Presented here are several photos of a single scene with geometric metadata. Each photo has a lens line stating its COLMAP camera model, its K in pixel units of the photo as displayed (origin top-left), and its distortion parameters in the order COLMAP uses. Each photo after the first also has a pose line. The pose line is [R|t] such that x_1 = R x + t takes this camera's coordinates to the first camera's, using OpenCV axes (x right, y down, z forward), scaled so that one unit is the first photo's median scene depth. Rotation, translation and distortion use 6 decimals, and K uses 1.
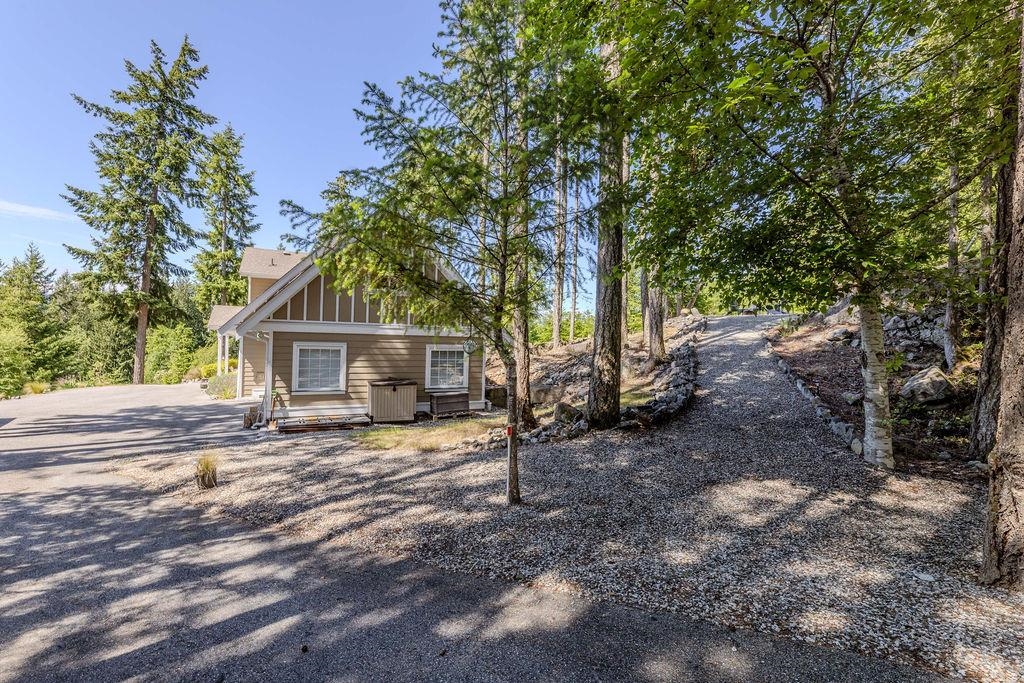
lens RADIAL K [[435.7, 0, 511.0], [0, 435.7, 330.6], [0, 0, 1]] dist [0.000606, -0.000170]
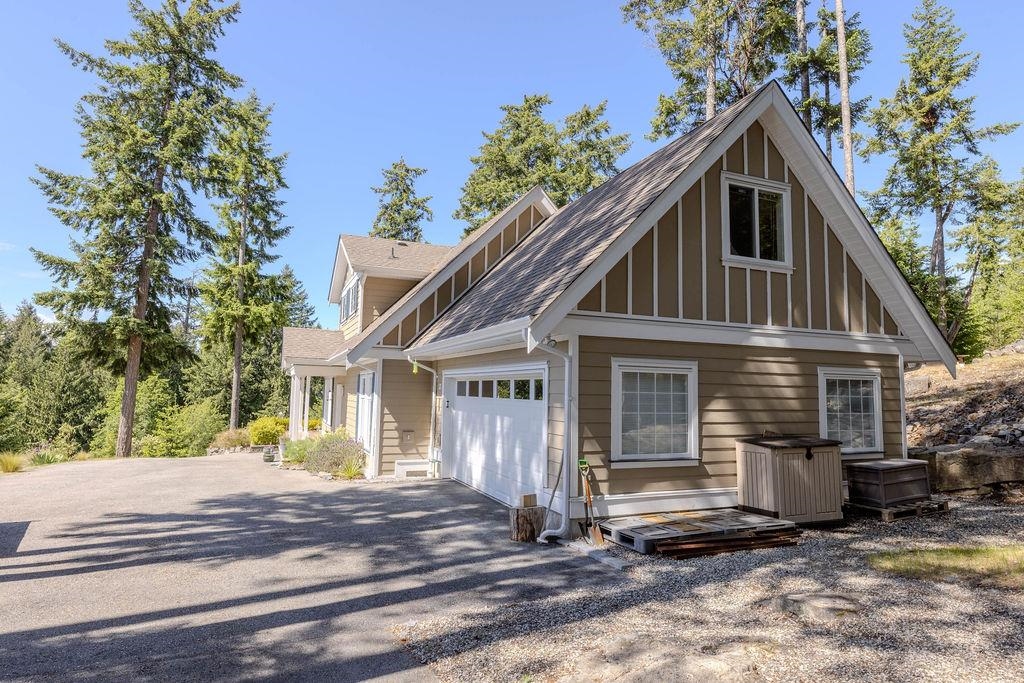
lens RADIAL K [[547.9, 0, 512.0], [0, 547.9, 341.5], [0, 0, 1]] dist [-0.003601, 0.000551]
pose [[0.999877, -0.011338, -0.010806, -0.251953], [0.010372, 0.996275, -0.085602, 0.024526], [0.011736, 0.085479, 0.996271, 0.162307]]
